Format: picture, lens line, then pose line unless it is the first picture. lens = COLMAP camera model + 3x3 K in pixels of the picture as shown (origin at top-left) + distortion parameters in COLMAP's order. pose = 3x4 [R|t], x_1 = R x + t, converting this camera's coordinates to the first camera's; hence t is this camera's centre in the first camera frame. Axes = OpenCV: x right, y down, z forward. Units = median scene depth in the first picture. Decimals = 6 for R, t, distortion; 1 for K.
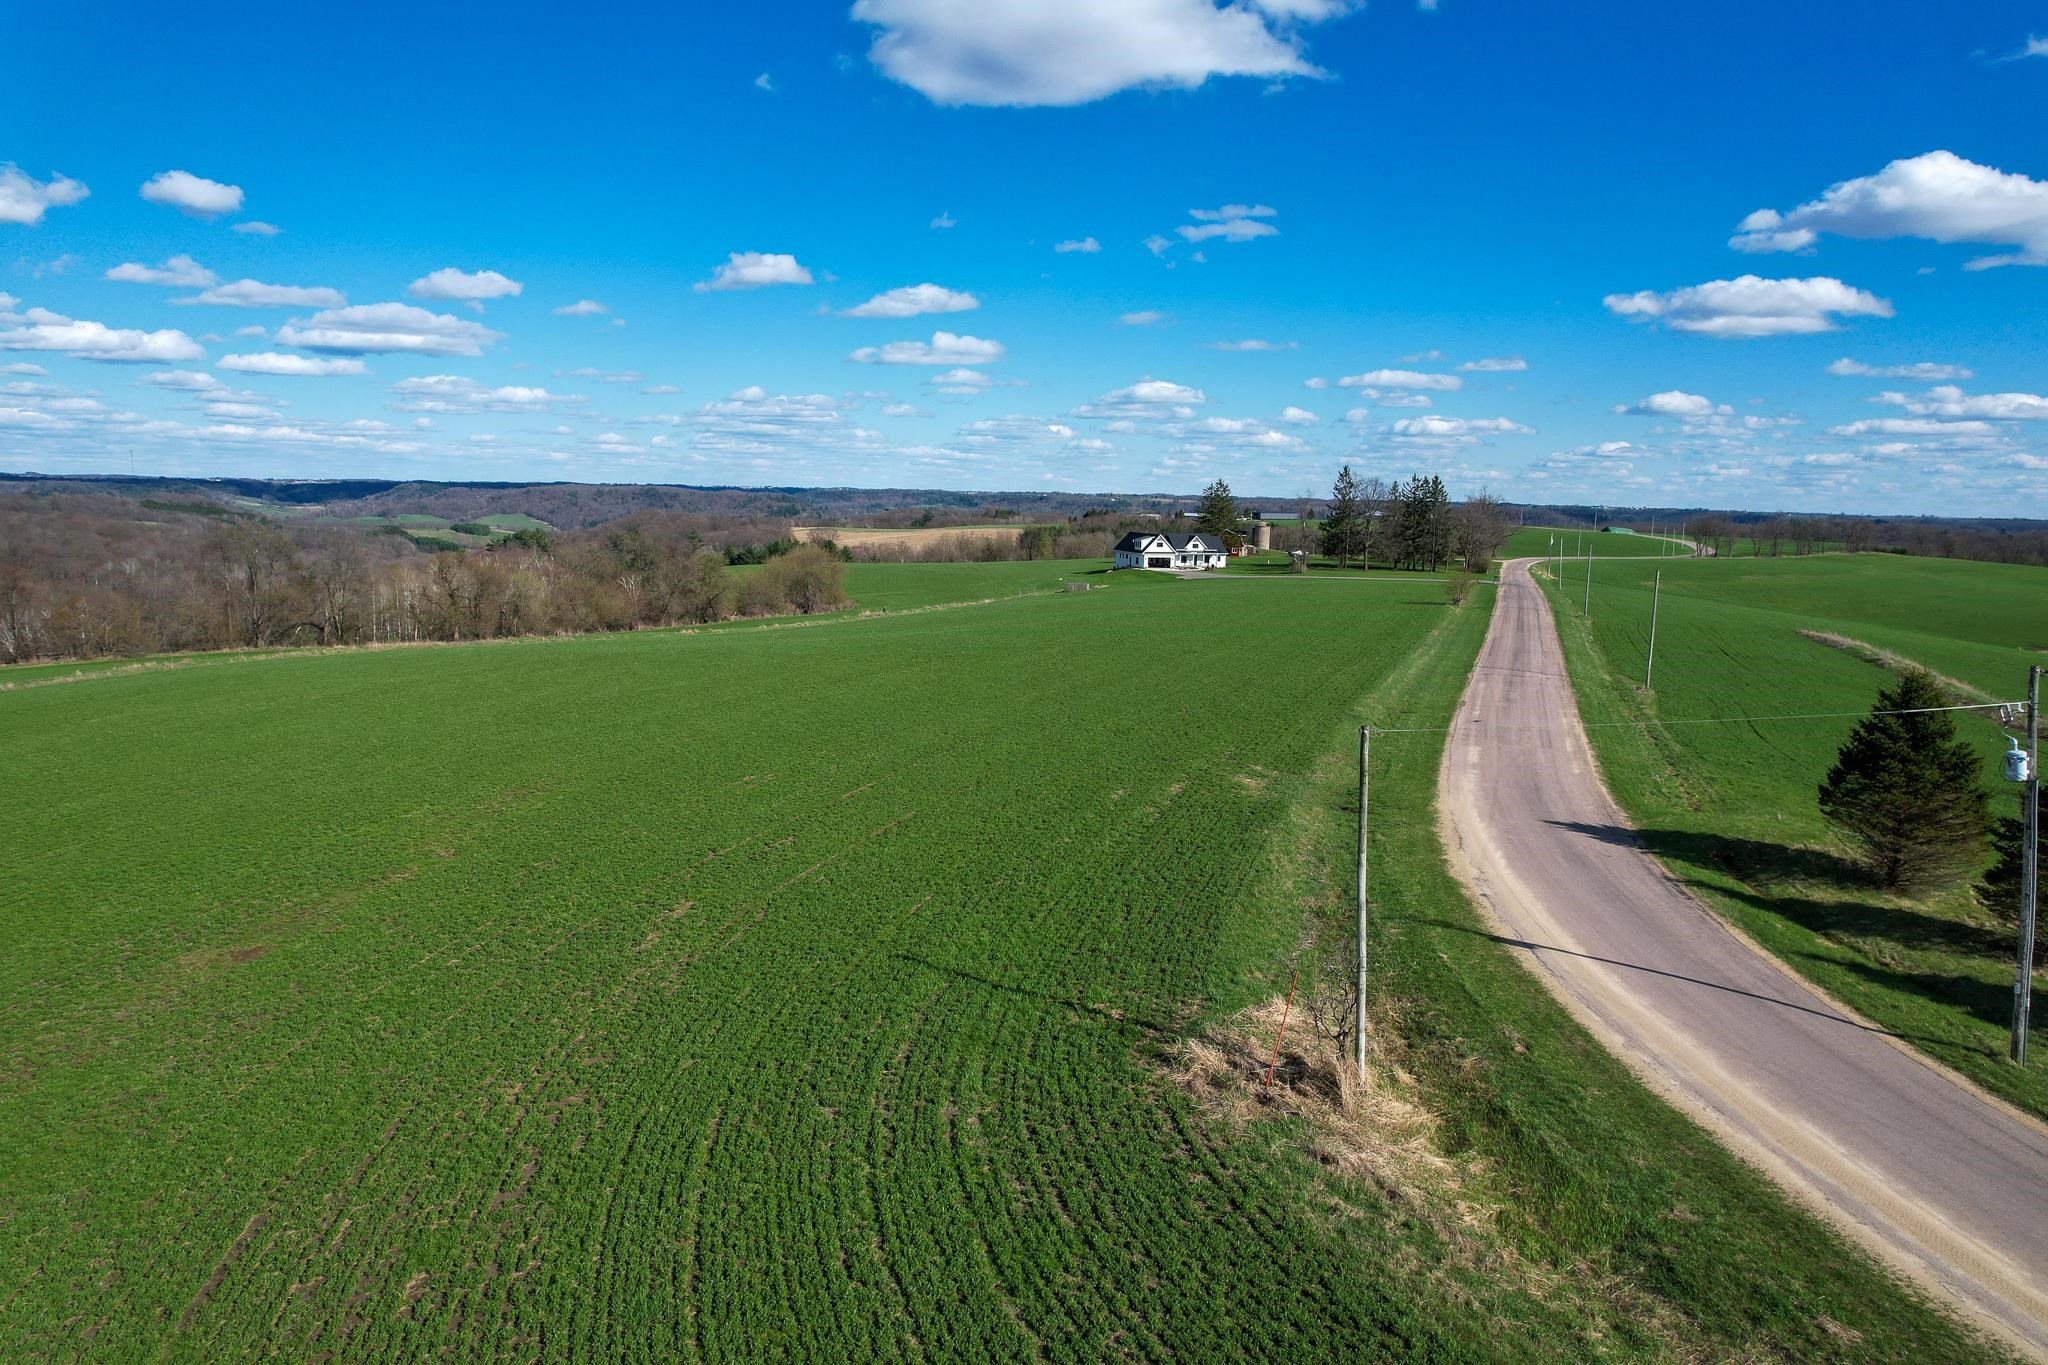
lens RADIAL K [[1291.6, 0, 1017.3], [0, 1291.6, 673.1], [0, 0, 1]] dist [-0.054599, 0.029044]
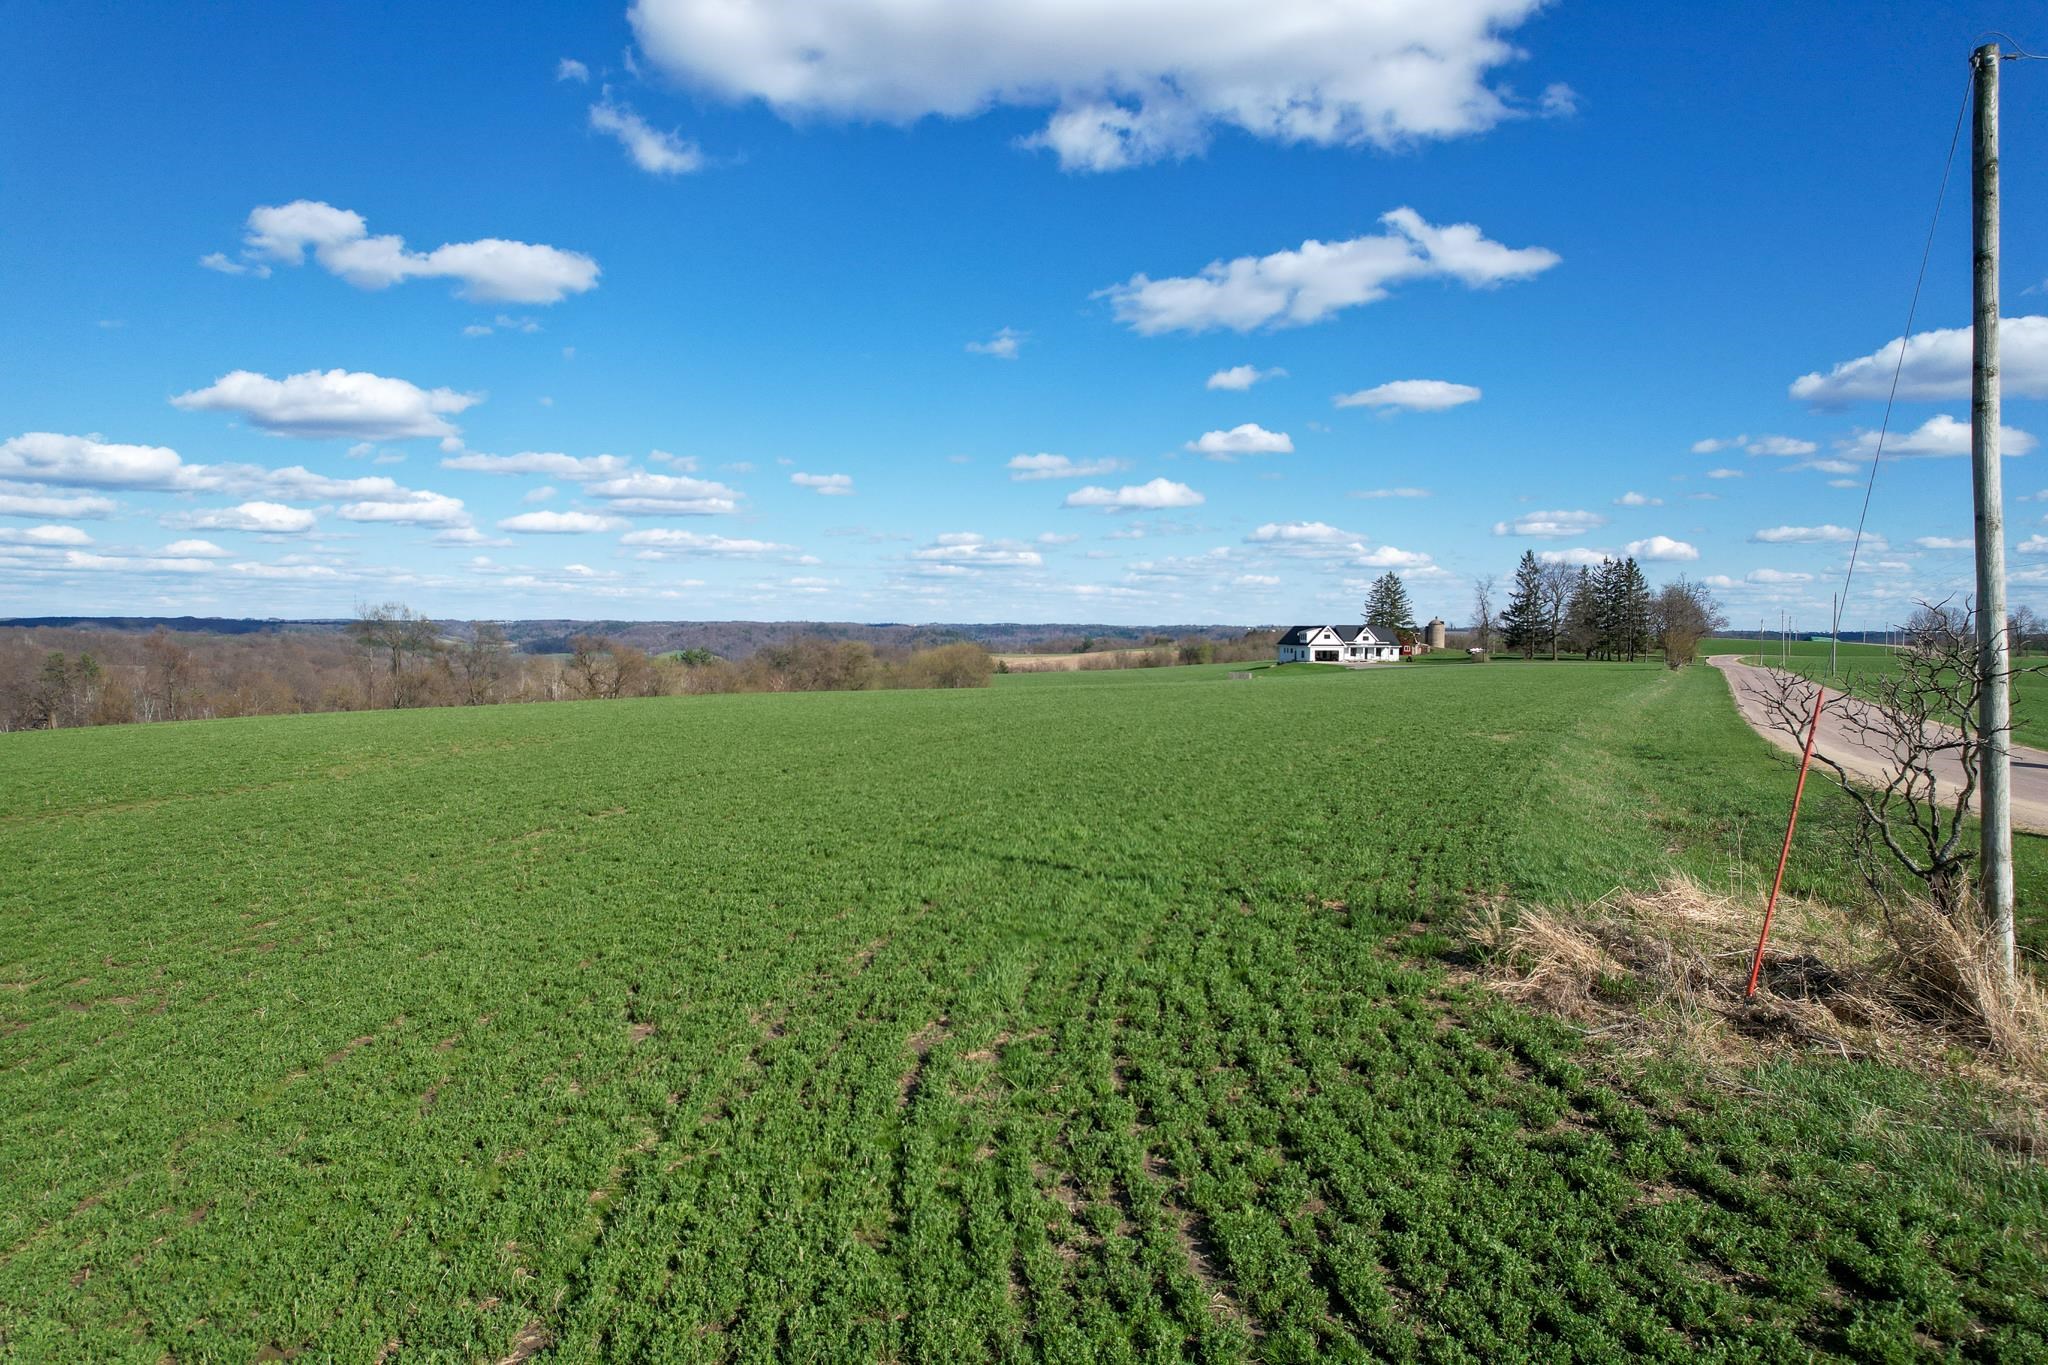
lens RADIAL K [[1286.3, 0, 1024.0], [0, 1286.3, 682.5], [0, 0, 1]] dist [-0.078941, 0.064808]
pose [[0.992859, -0.005857, -0.119147, 0.017516], [-0.005763, 0.995273, -0.096948, 0.192301], [0.119152, 0.096943, 0.988132, 0.428651]]
